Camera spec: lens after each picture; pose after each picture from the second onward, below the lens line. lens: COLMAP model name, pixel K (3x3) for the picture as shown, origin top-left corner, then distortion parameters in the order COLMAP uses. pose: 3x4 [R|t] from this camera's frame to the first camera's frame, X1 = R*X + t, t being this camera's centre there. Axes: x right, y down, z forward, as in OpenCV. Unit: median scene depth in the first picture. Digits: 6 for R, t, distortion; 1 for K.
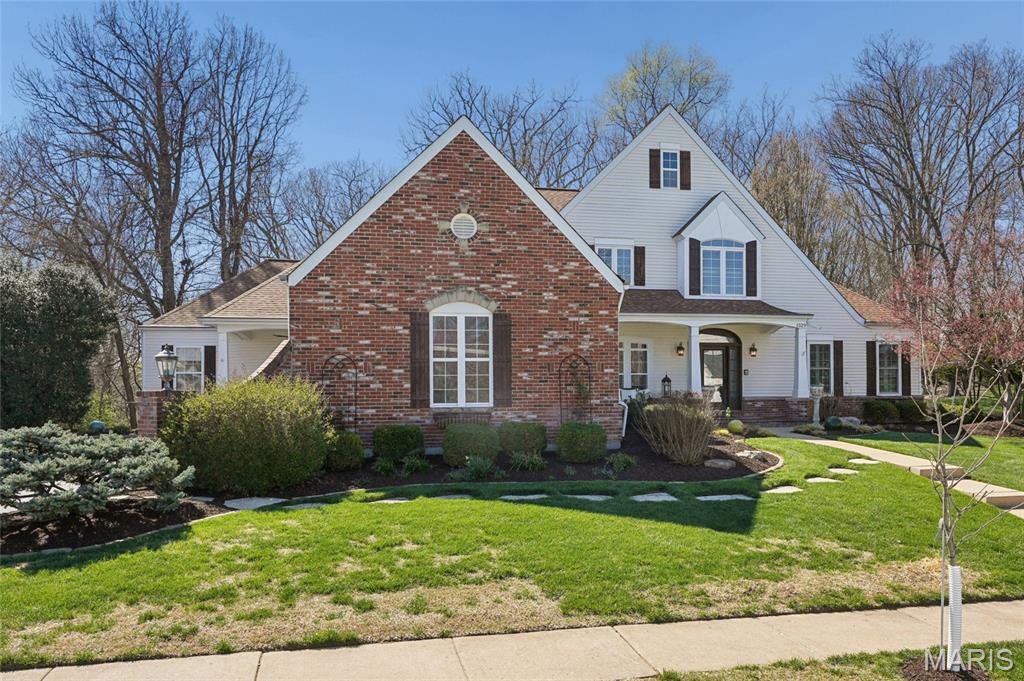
lens RADIAL K [[670.4, 0, 528.7], [0, 670.4, 384.7], [0, 0, 1]] dist [-0.004841, 0.000321]
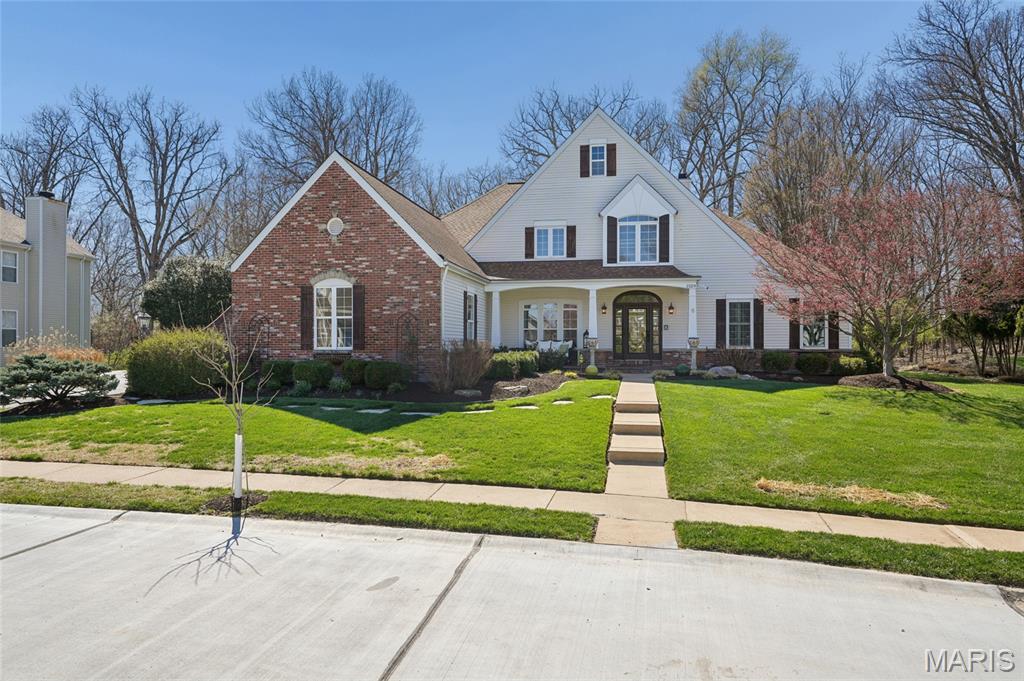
lens RADIAL K [[572.0, 0, 512.0], [0, 572.0, 340.5], [0, 0, 1]] dist [-0.001289, 0.000582]
pose [[0.941159, 0.004597, -0.337934, 0.676506], [-0.005709, 0.999981, -0.002297, 0.013443], [0.337917, 0.004091, 0.941167, -0.044286]]
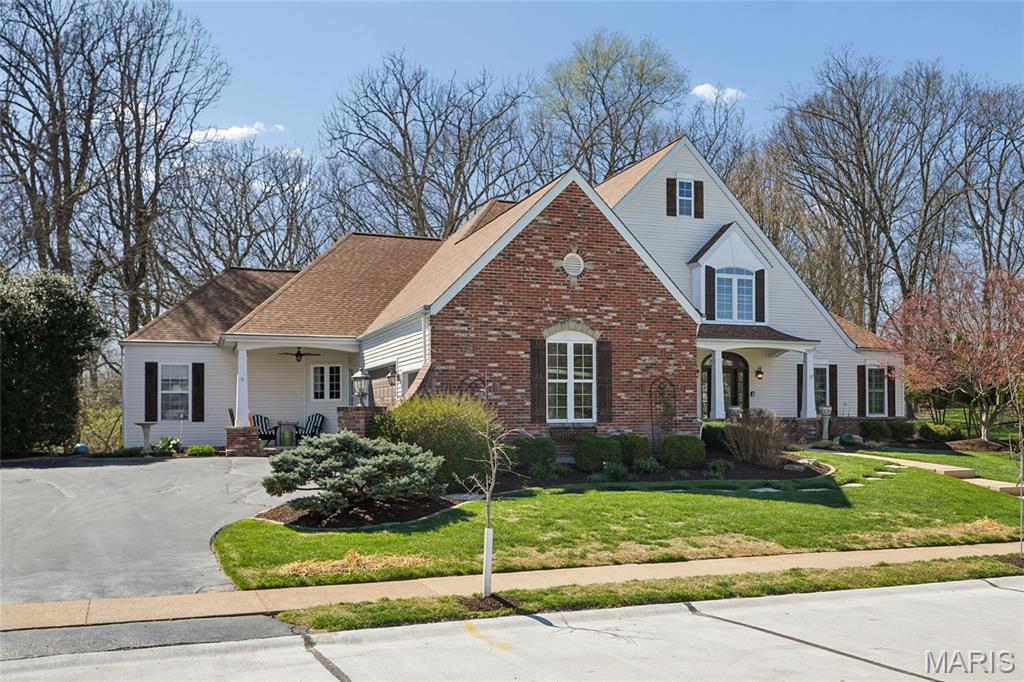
lens RADIAL K [[838.4, 0, 514.3], [0, 838.4, 401.0], [0, 0, 1]] dist [0.008826, -0.002181]
pose [[0.987593, 0.003104, 0.157002, -0.411946], [-0.001284, 0.999931, -0.011692, 0.013193], [-0.157027, 0.011345, 0.987529, -0.387043]]
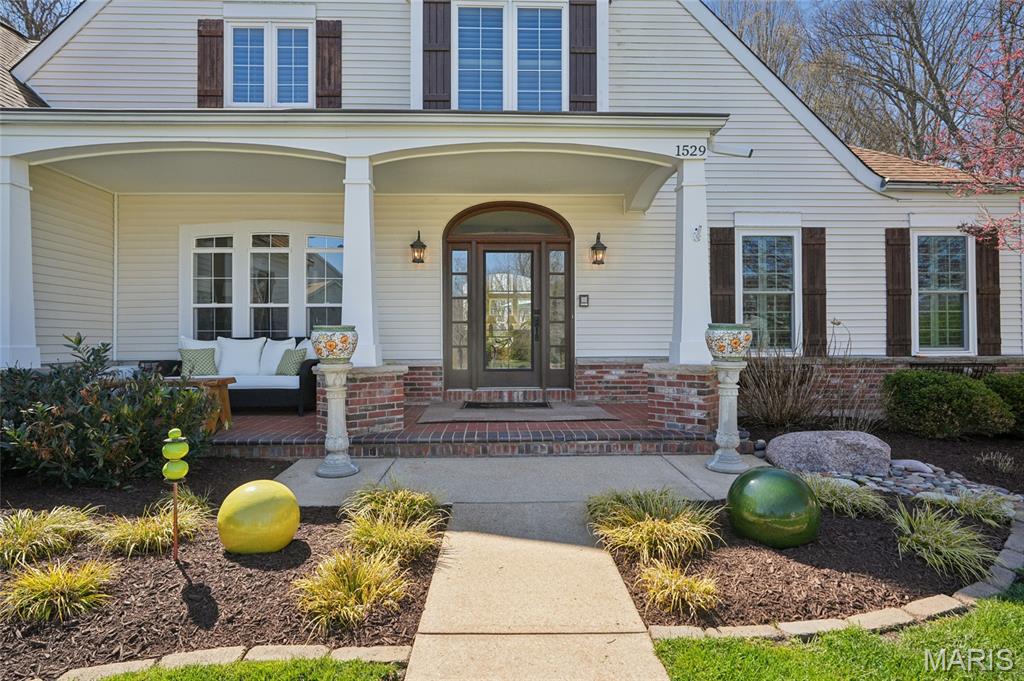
lens RADIAL K [[517.3, 0, 487.7], [0, 517.3, 330.7], [0, 0, 1]] dist [0.000156, 0.000408]
pose [[0.989110, -0.002179, -0.147163, 0.516861], [0.000097, 0.999900, -0.014148, 0.009033], [0.147179, 0.013979, 0.989011, 1.091230]]
